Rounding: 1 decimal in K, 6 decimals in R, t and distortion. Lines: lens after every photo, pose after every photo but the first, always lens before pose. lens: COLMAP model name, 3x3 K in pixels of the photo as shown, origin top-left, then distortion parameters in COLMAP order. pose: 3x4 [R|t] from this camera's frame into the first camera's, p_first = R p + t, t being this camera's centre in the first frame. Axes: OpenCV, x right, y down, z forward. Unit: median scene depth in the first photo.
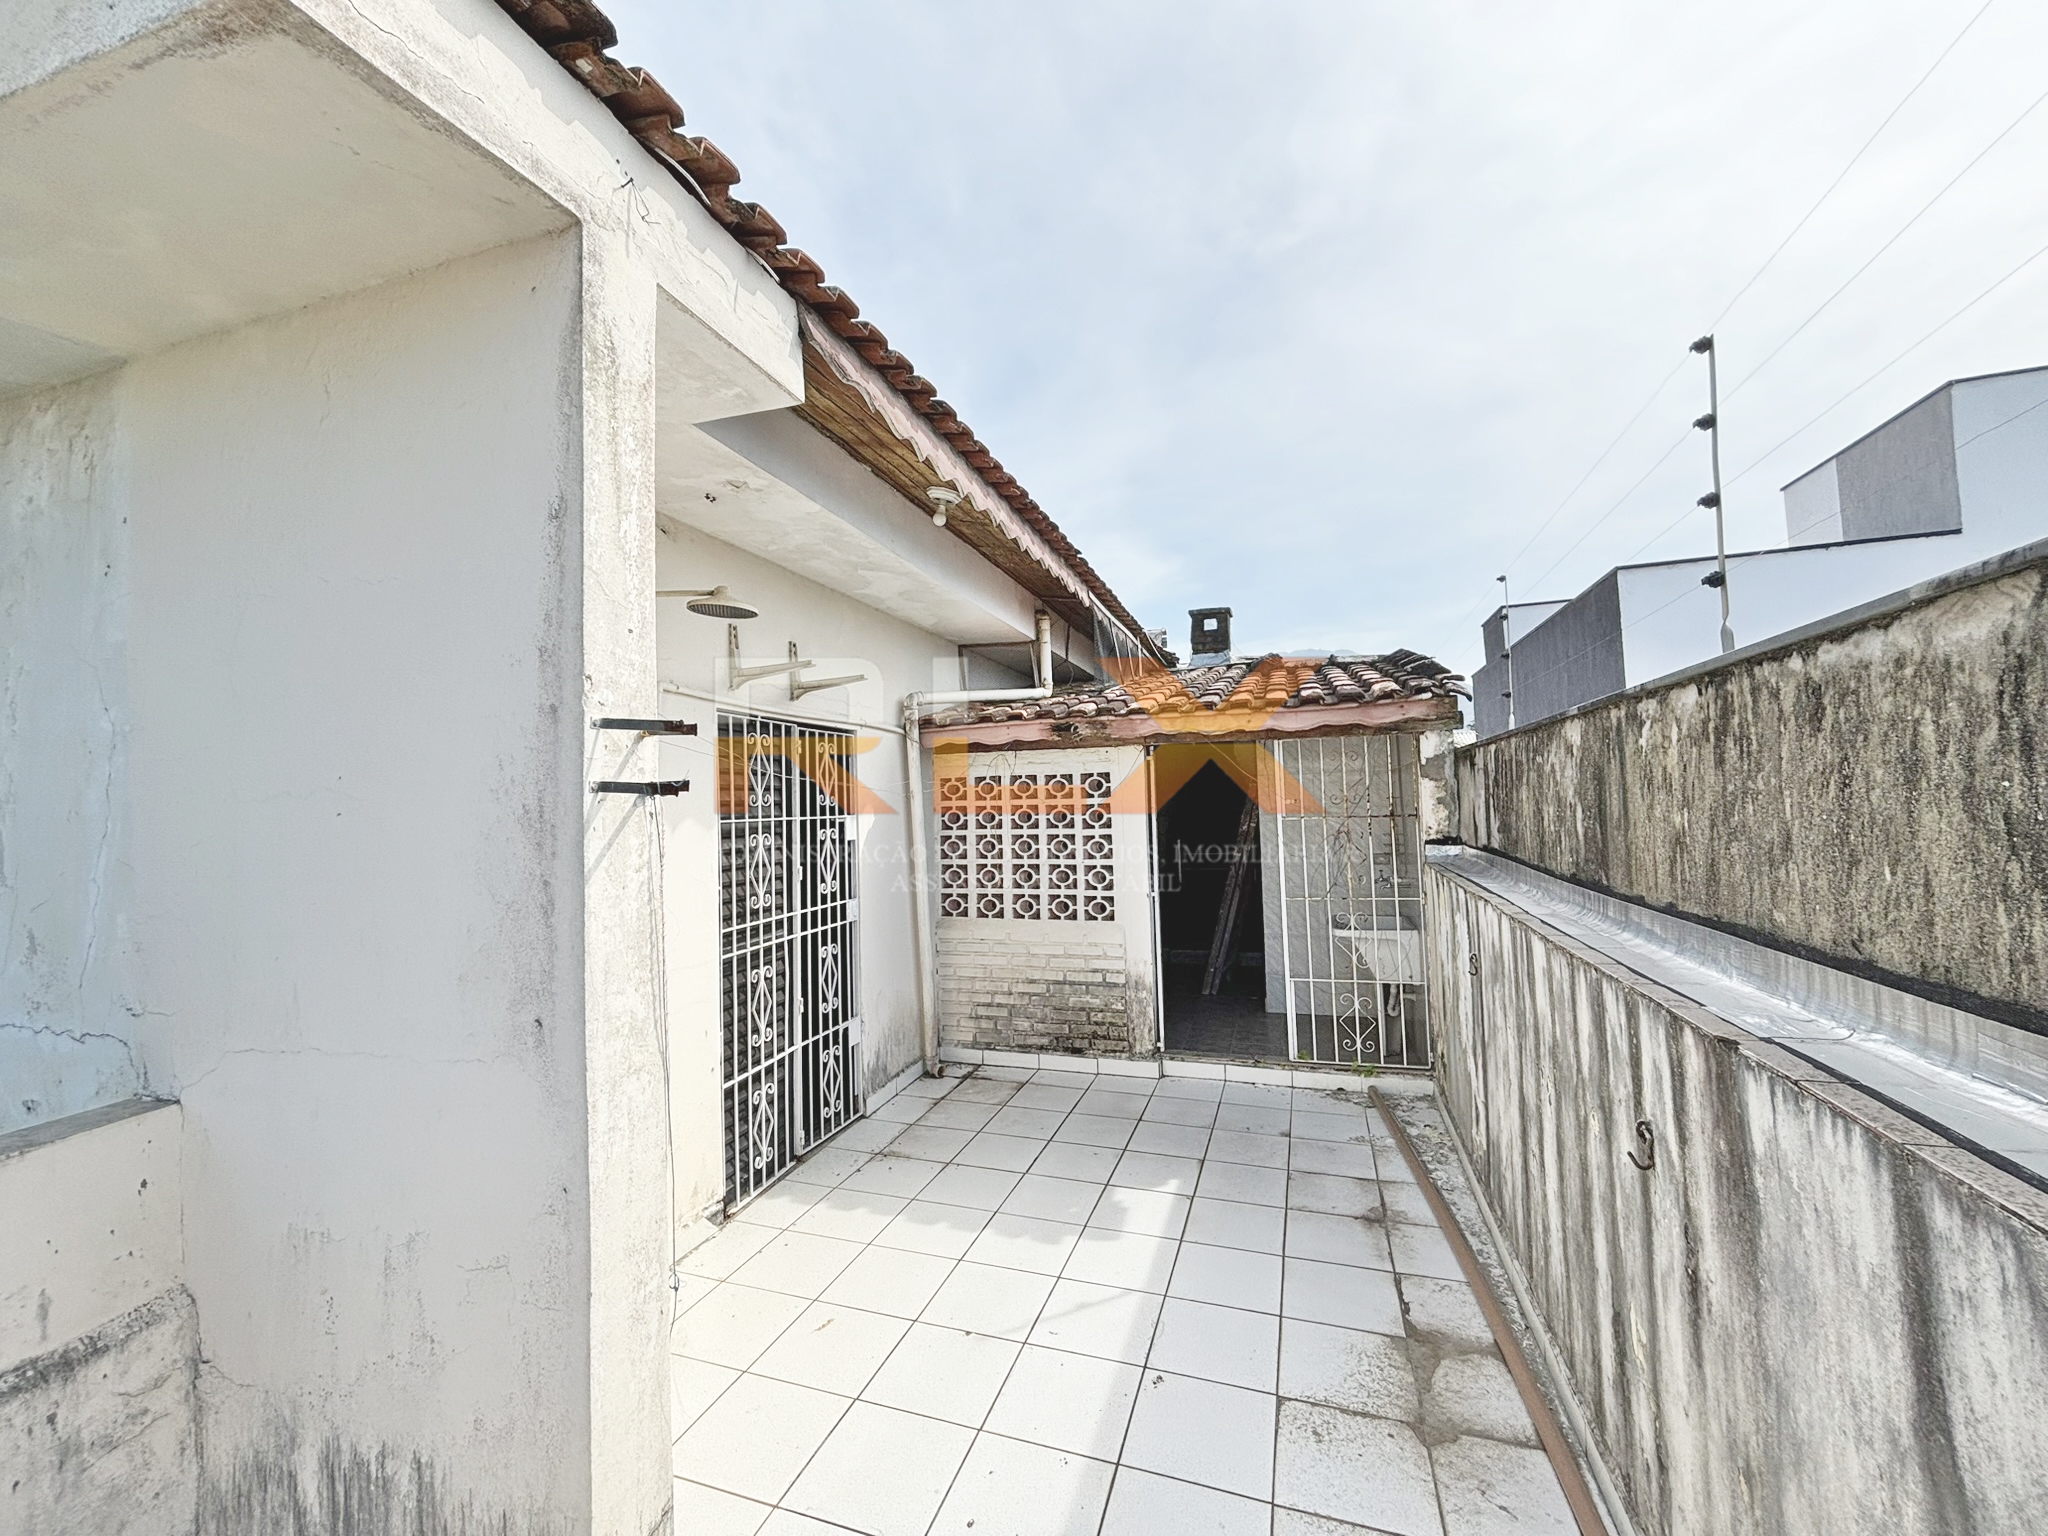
lens RADIAL K [[825.8, 0, 1018.4], [0, 825.8, 768.1], [0, 0, 1]] dist [-0.001843, 0.002400]
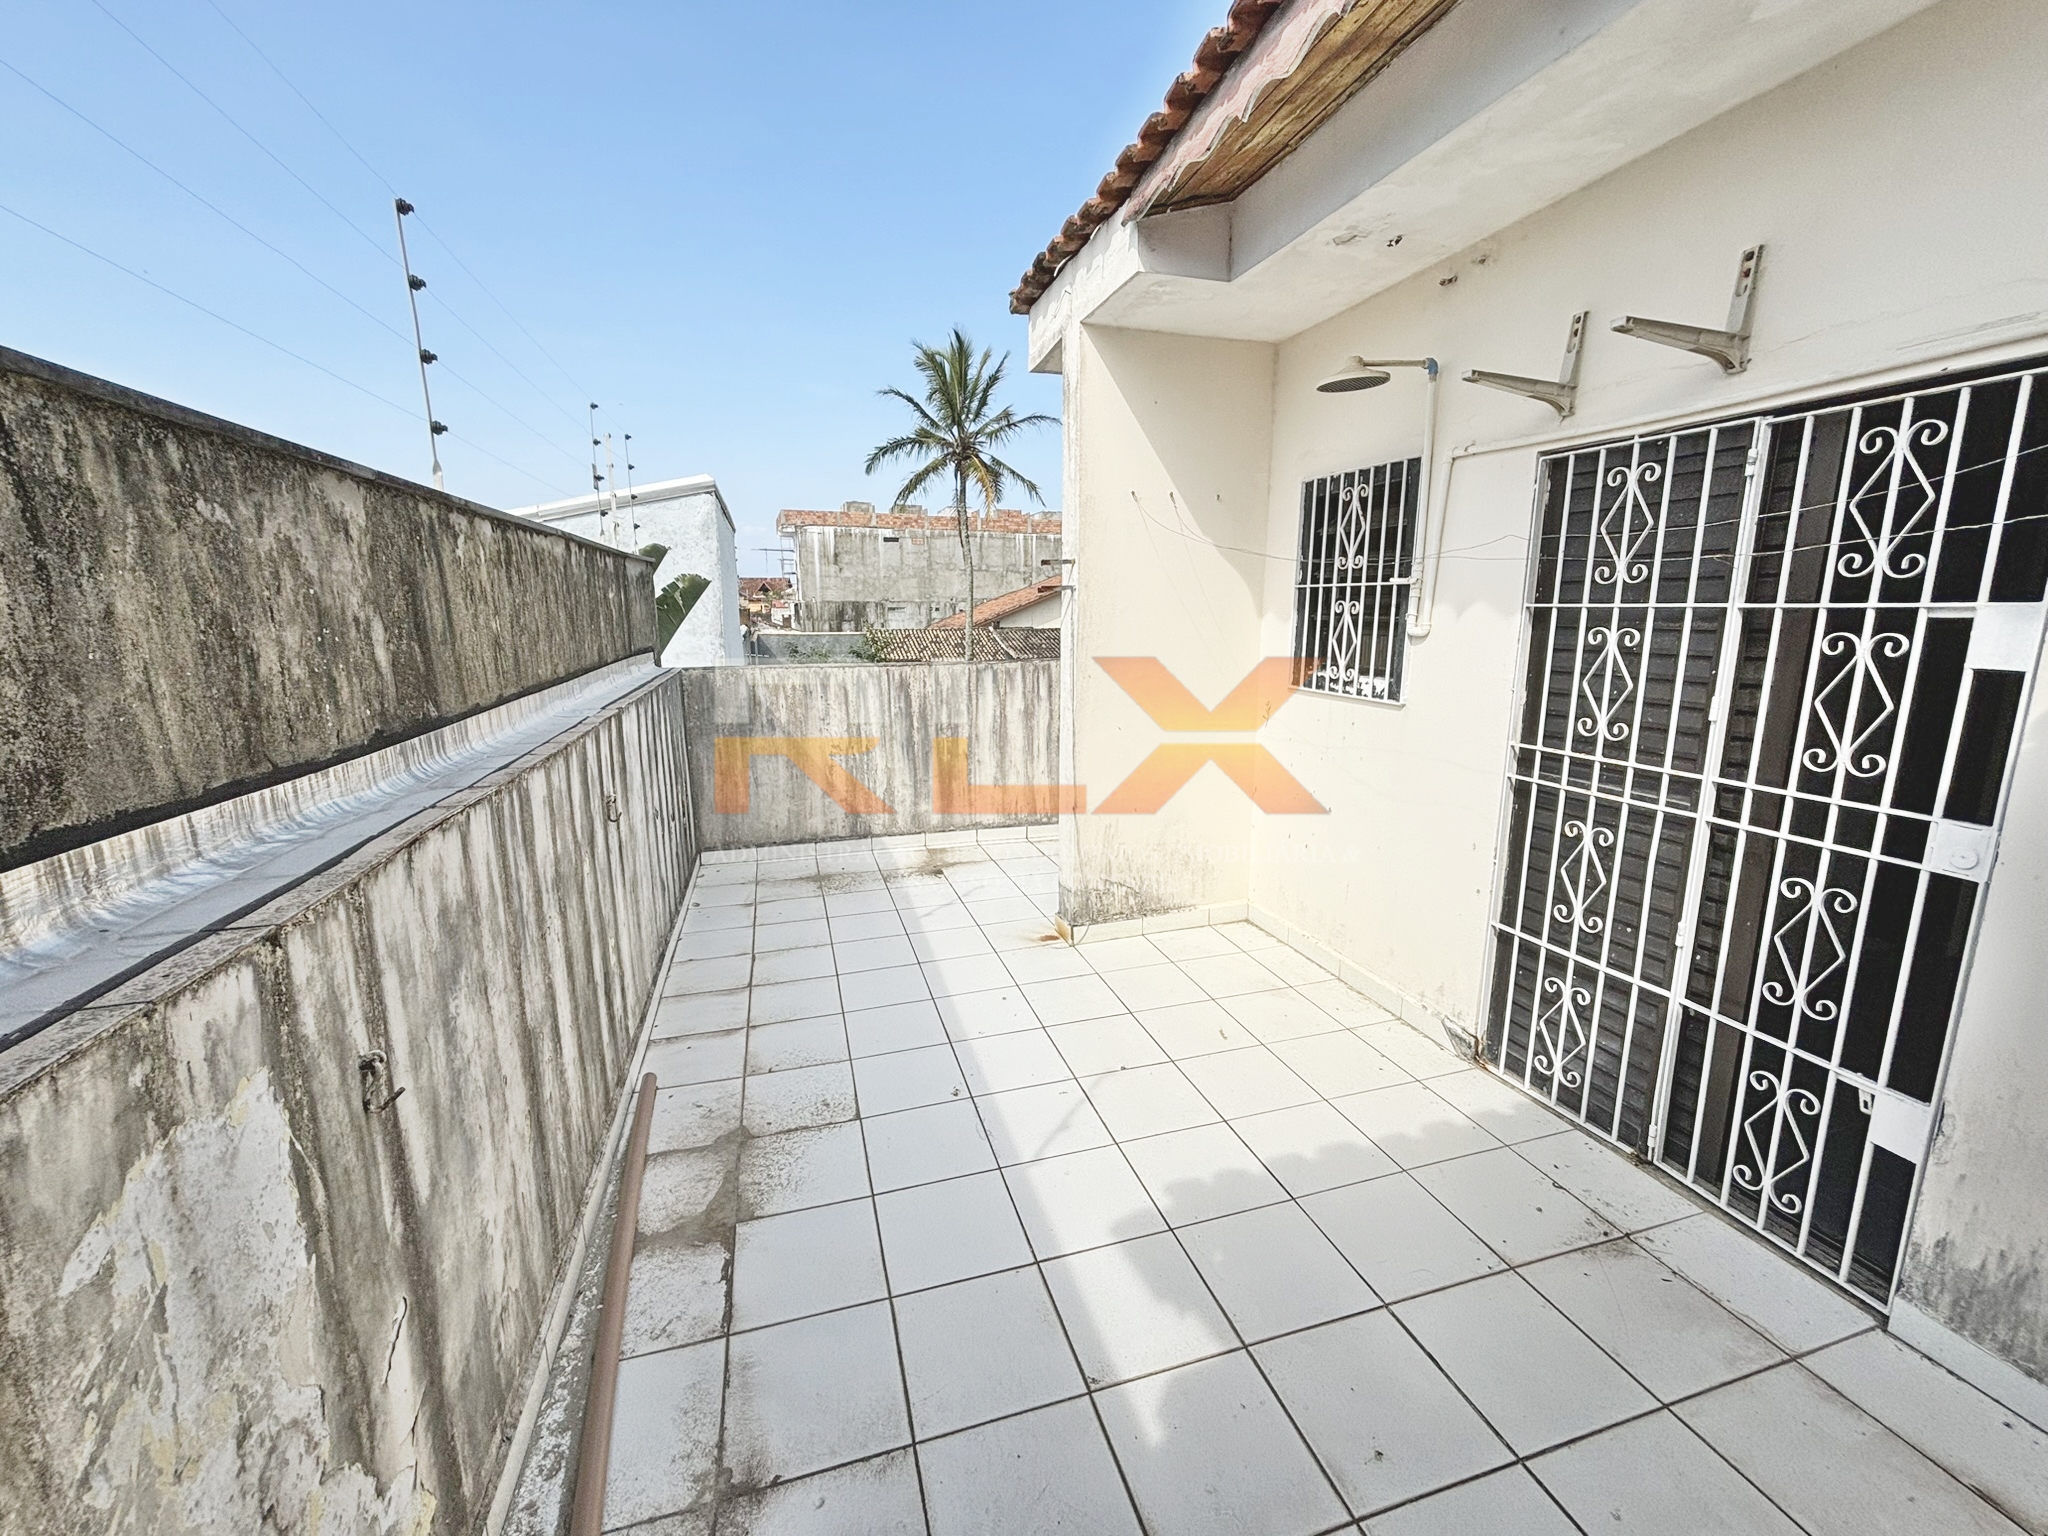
lens RADIAL K [[825.8, 0, 1024.9], [0, 825.8, 761.4], [0, 0, 1]] dist [-0.001843, 0.002400]
pose [[-0.810451, 0.139902, -0.568856, 0.482245], [0.053577, 0.984696, 0.165841, 0.054886], [0.583351, 0.103929, -0.805543, 1.359041]]
